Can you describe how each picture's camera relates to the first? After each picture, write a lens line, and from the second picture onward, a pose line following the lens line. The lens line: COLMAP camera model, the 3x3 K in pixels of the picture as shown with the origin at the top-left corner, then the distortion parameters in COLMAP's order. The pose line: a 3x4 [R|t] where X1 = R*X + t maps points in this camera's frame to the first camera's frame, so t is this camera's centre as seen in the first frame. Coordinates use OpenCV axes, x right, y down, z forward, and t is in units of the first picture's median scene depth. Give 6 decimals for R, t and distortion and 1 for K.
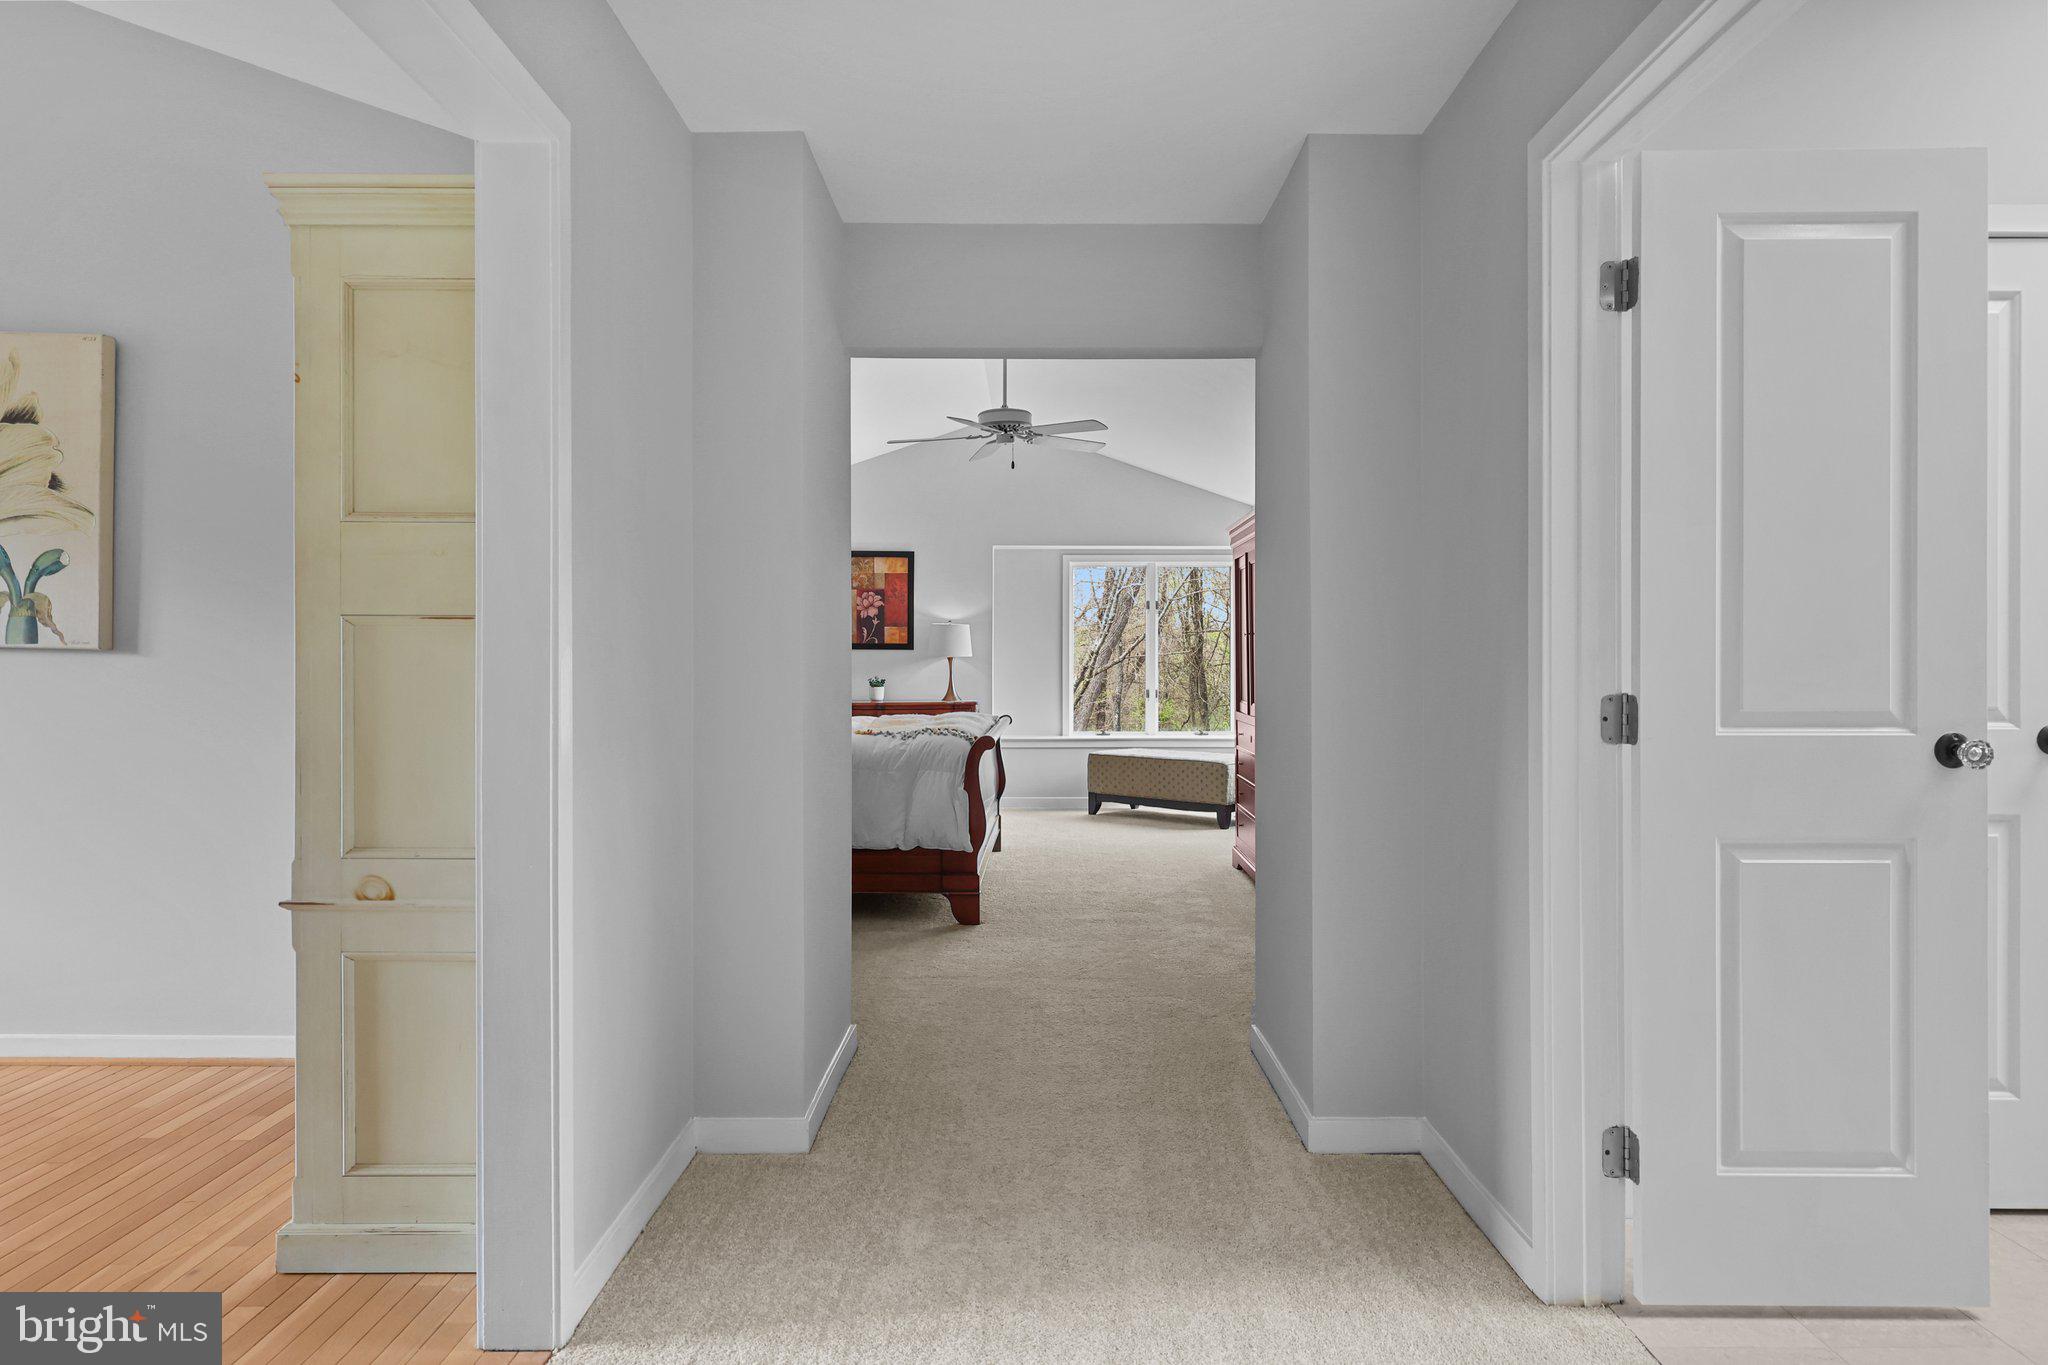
lens RADIAL K [[1240.8, 0, 1026.7], [0, 1240.8, 671.8], [0, 0, 1]] dist [0.001668, 0.000340]
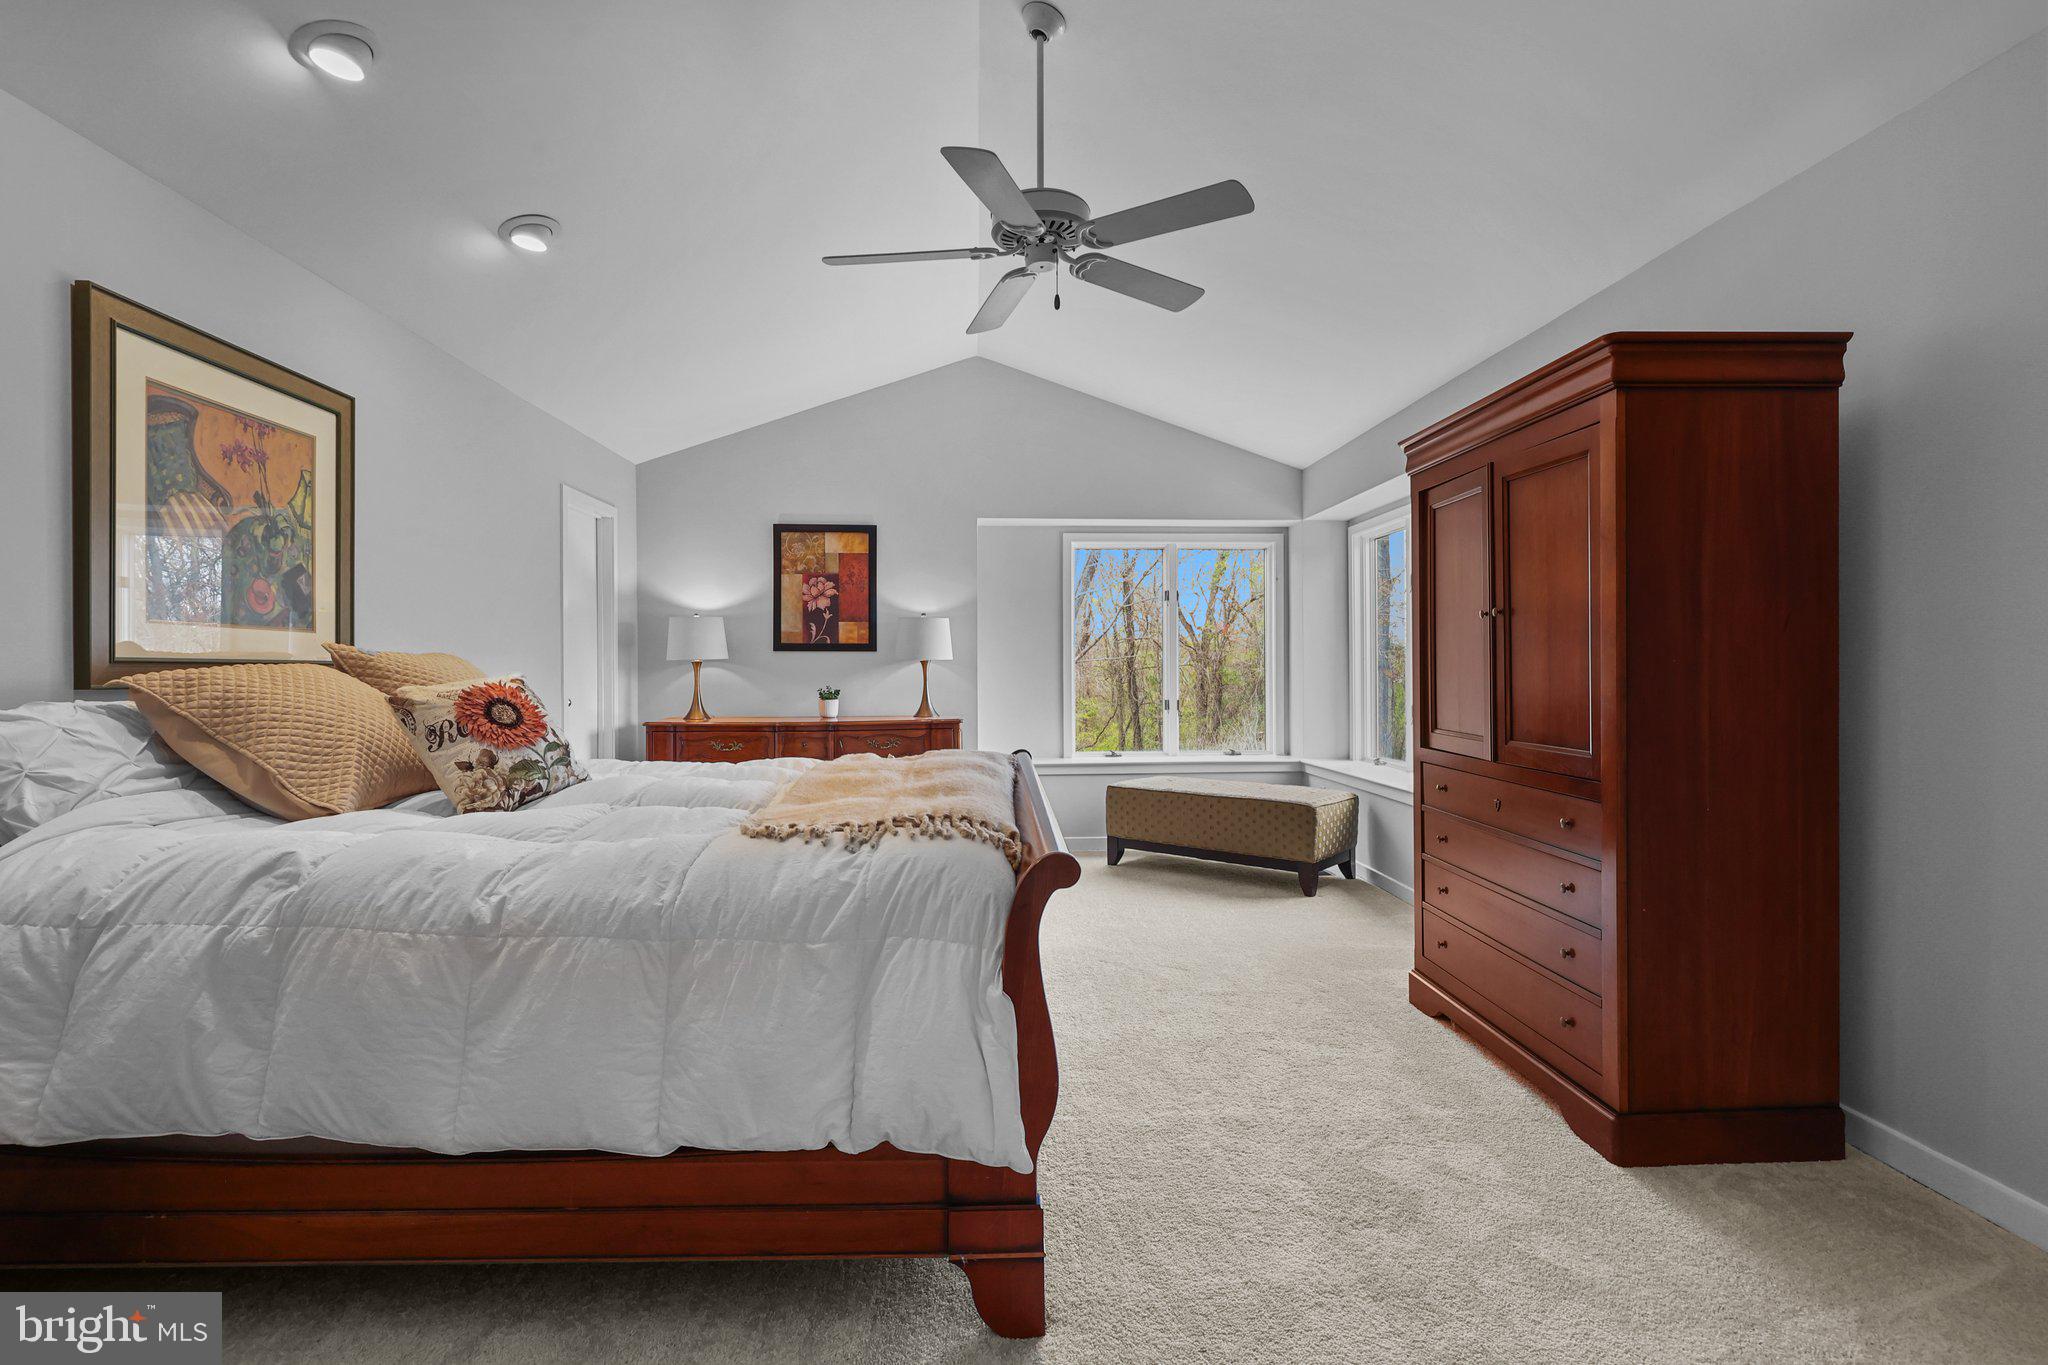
lens RADIAL K [[956.8, 0, 1019.6], [0, 956.8, 677.6], [0, 0, 1]] dist [-0.002116, 0.000618]
pose [[0.998472, -0.005699, 0.054964, -0.035208], [0.005510, 0.999978, 0.003590, -0.002983], [-0.054983, -0.003282, 0.998482, 0.402191]]
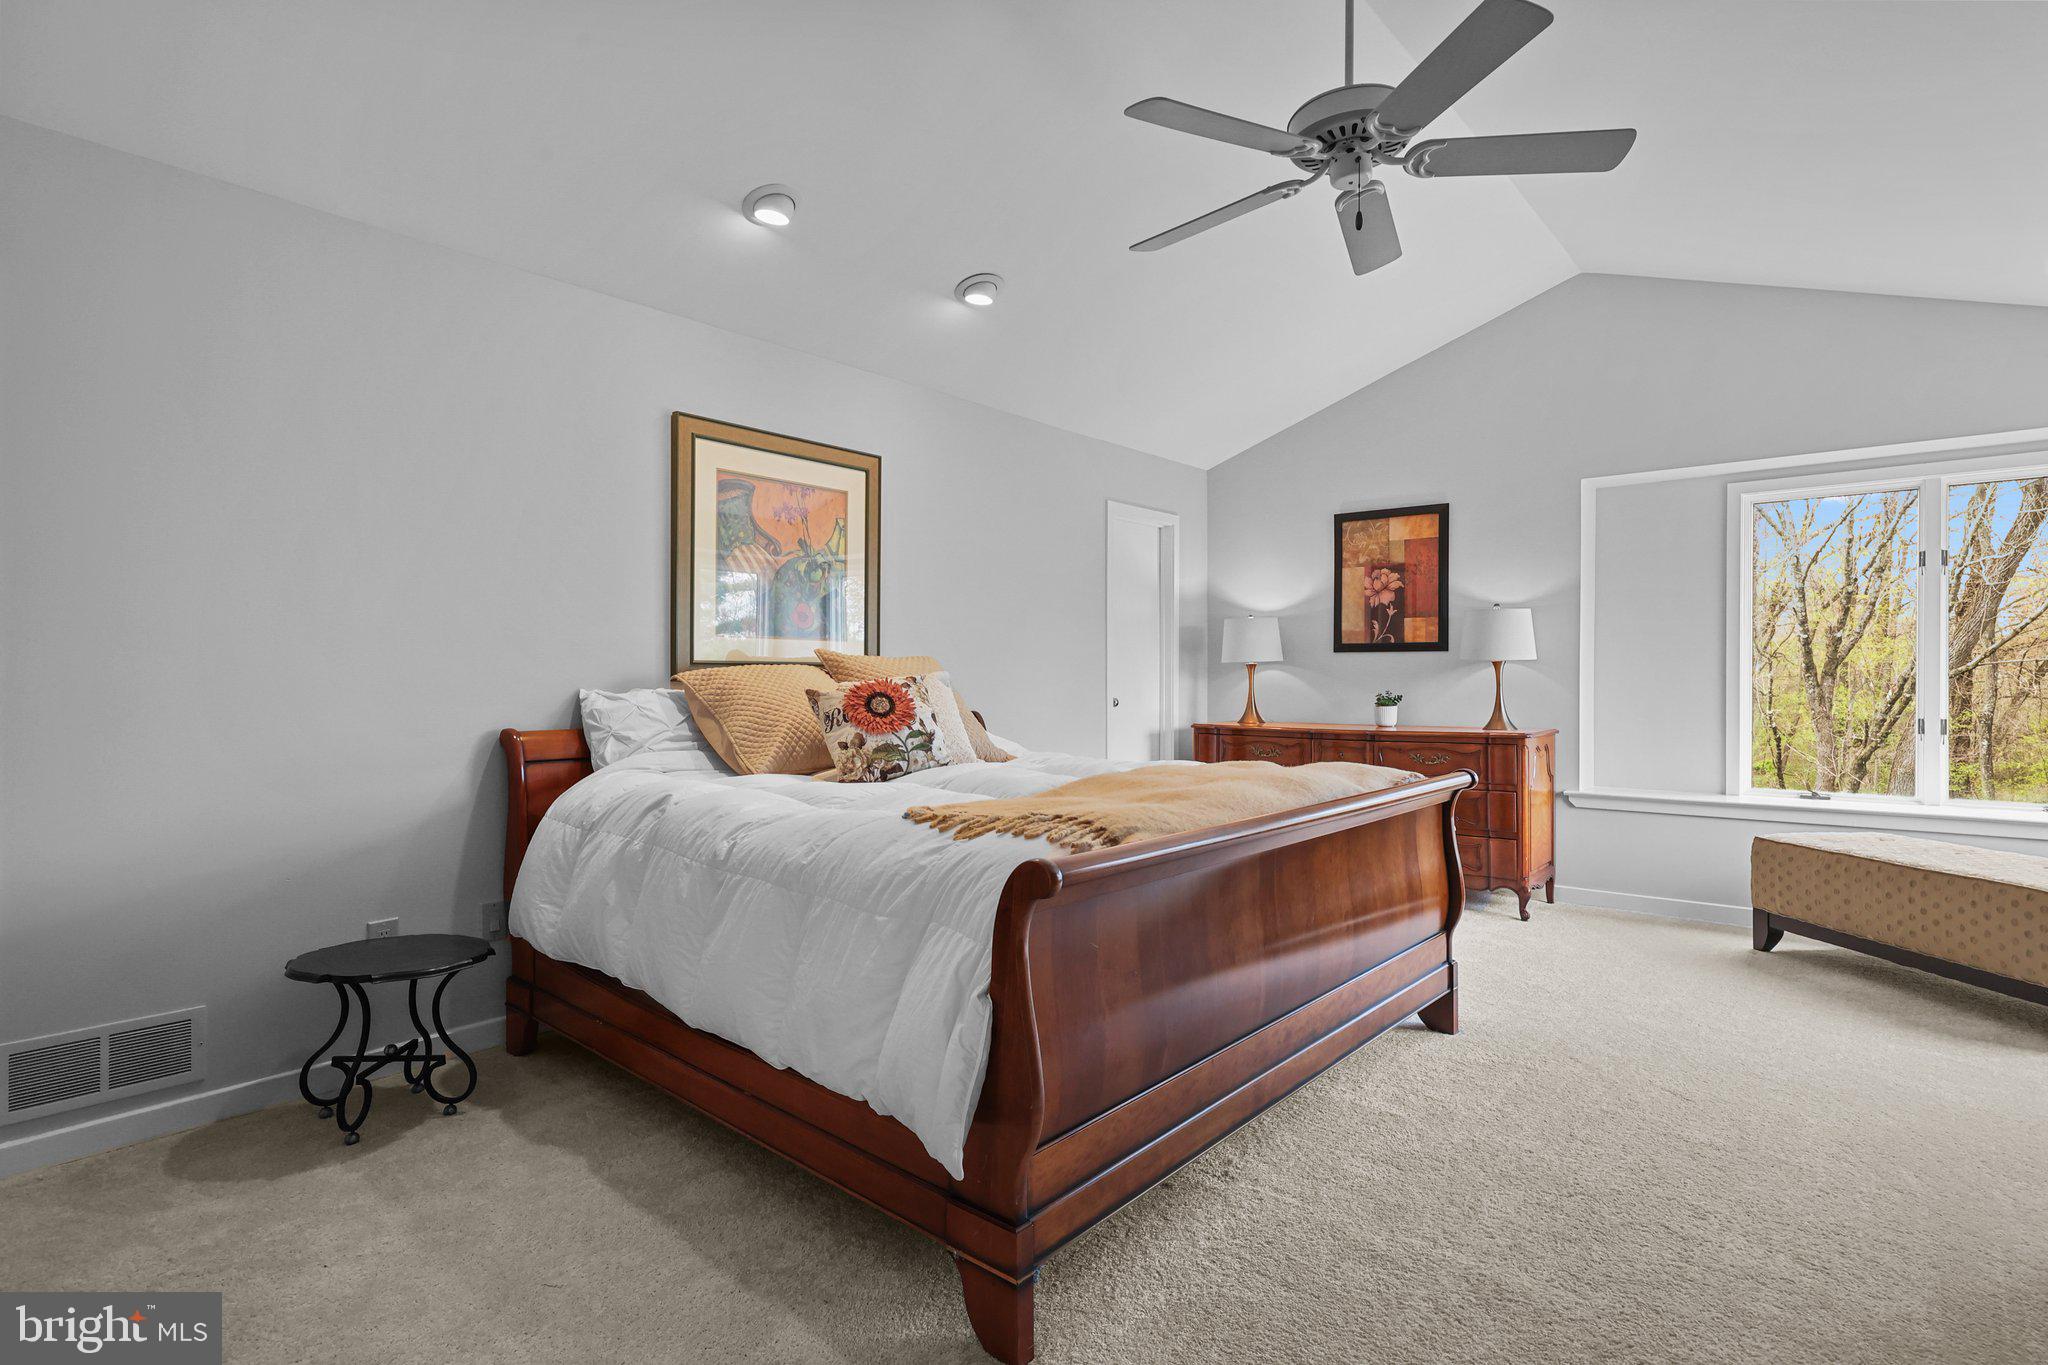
lens RADIAL K [[1025.3, 0, 1023.9], [0, 1025.3, 686.5], [0, 0, 1]] dist [-0.001766, -0.000044]
pose [[0.762751, 0.004041, -0.646680, 0.092815], [-0.001924, 0.999990, 0.003981, -0.000525], [0.646689, -0.001792, 0.762751, 0.442118]]
